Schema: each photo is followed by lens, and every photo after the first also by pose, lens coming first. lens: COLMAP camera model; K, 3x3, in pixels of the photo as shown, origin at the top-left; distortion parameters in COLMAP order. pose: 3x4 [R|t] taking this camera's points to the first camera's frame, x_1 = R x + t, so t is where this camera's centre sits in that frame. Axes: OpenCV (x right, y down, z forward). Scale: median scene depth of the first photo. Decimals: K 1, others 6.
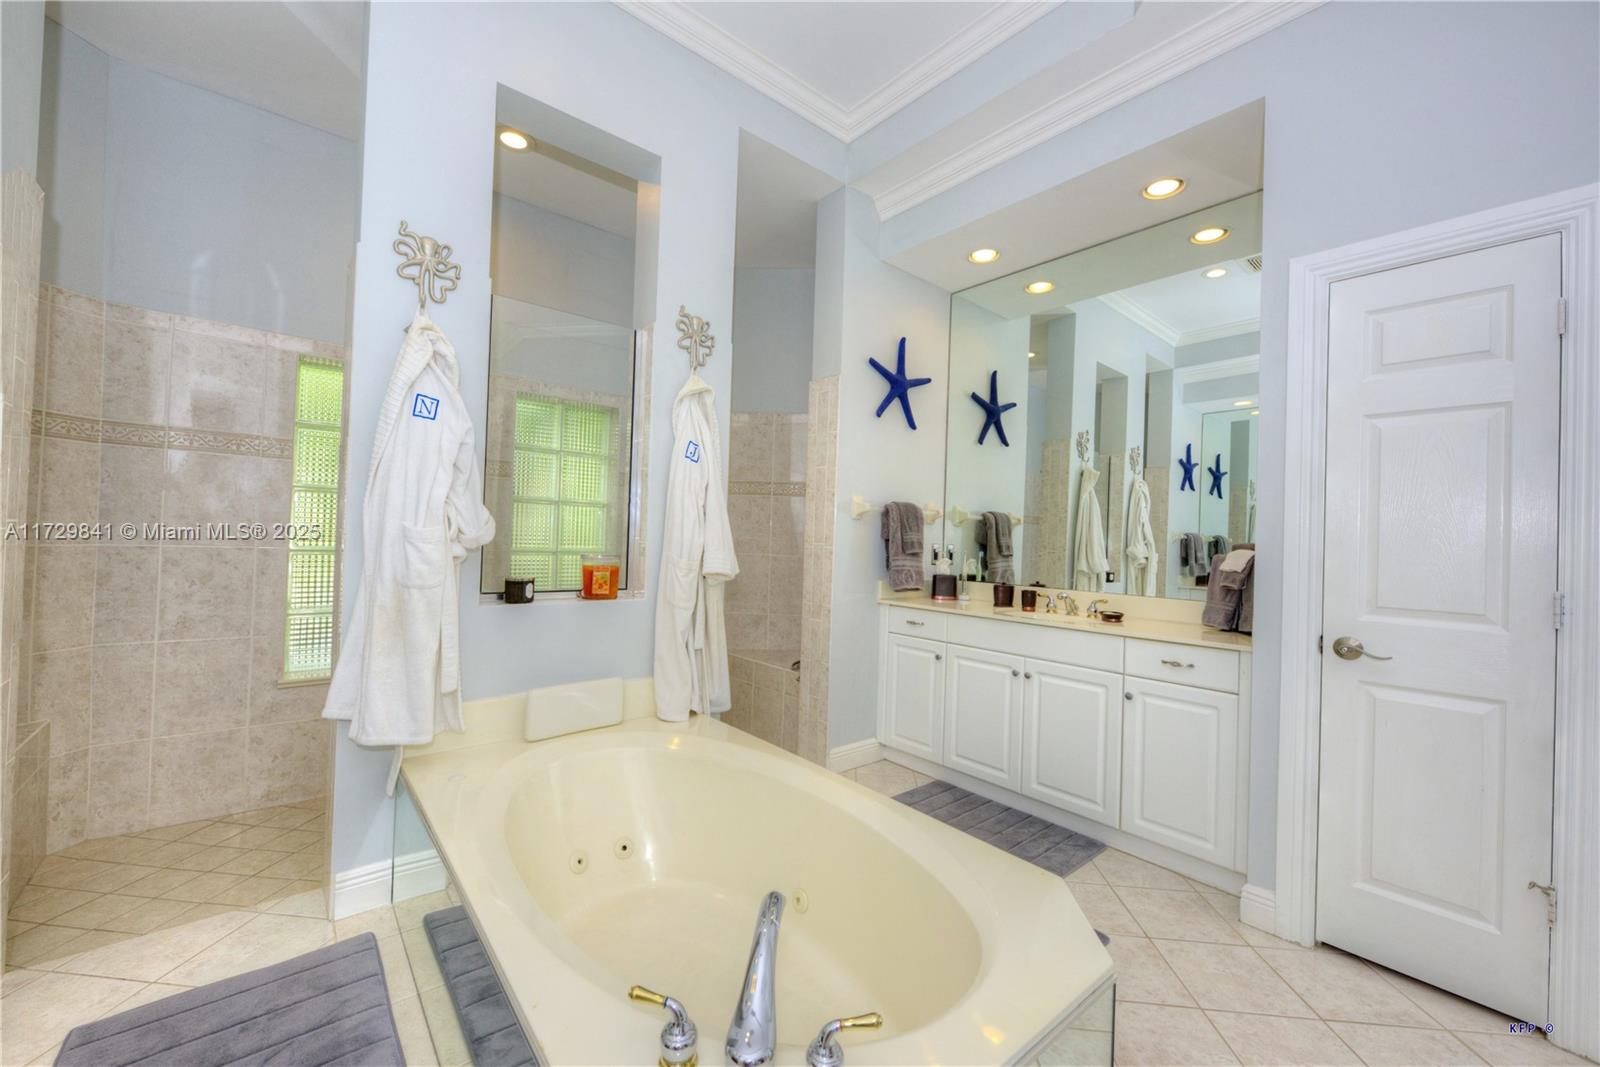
lens RADIAL K [[626.8, 0, 797.6], [0, 626.8, 530.7], [0, 0, 1]] dist [-0.000755, -0.000672]
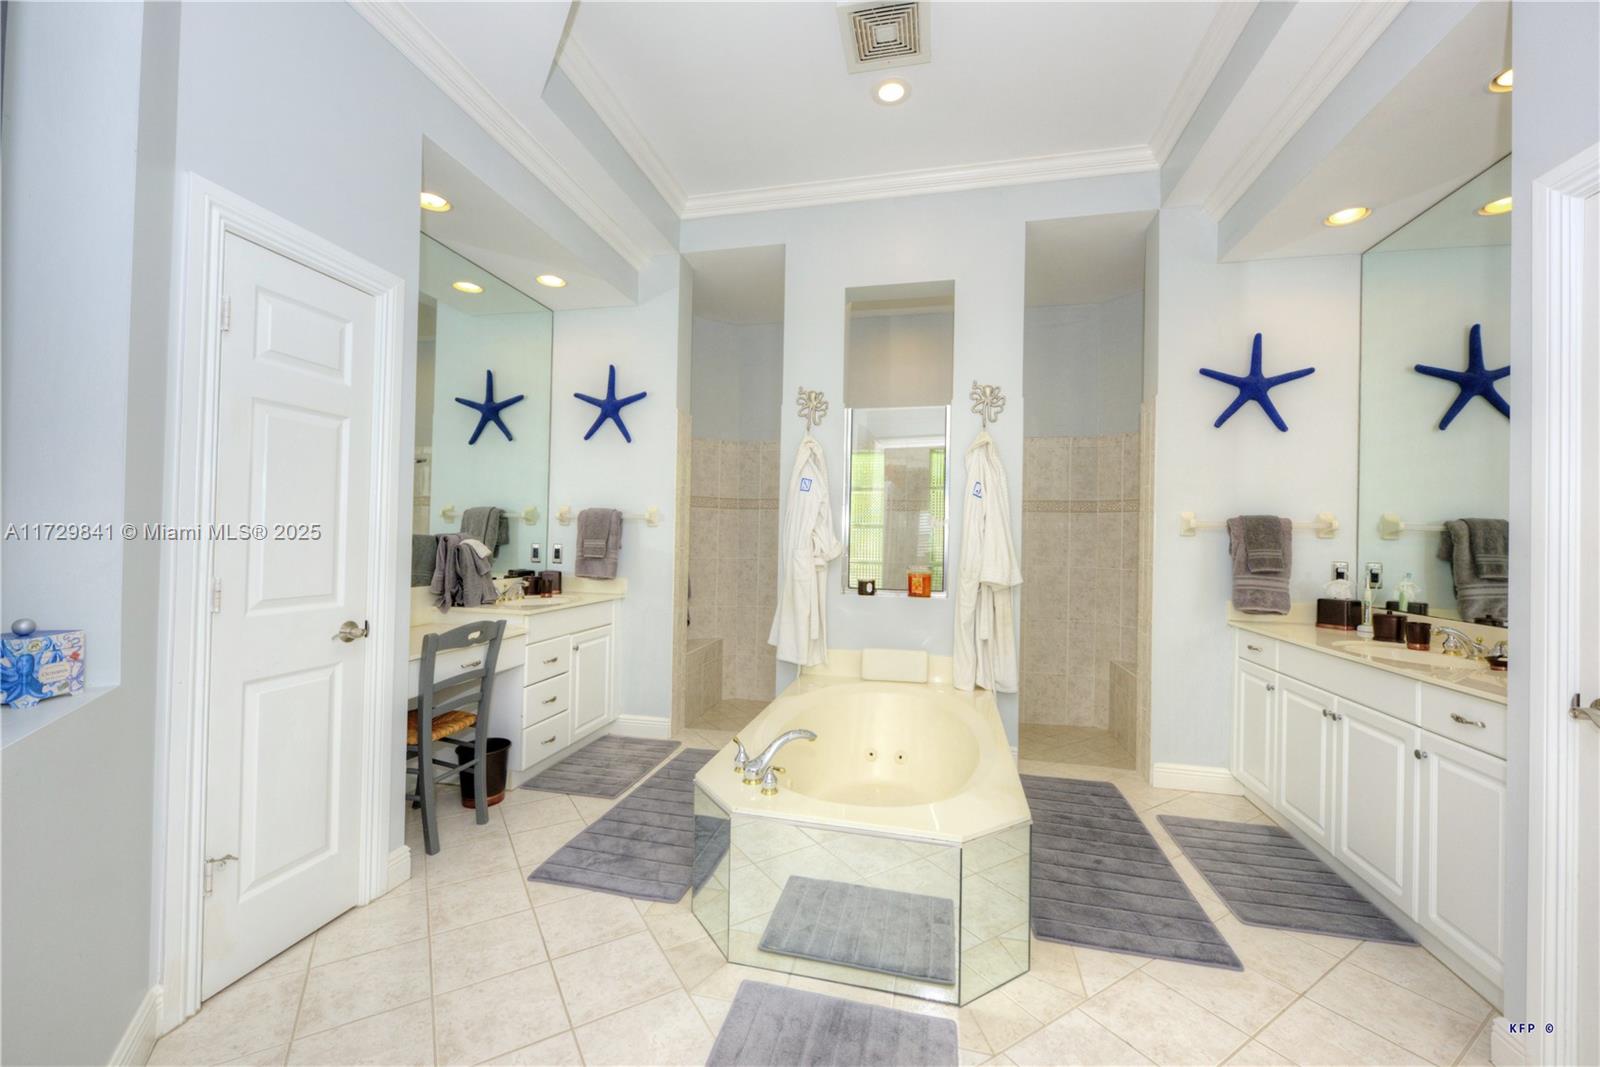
lens RADIAL K [[626.8, 0, 797.6], [0, 626.8, 530.7], [0, 0, 1]] dist [-0.000755, -0.000672]
pose [[0.600638, -0.031475, -0.798901, 0.631830], [0.010076, 0.999443, -0.031800, -0.001428], [0.799457, 0.011051, 0.600621, -0.098502]]
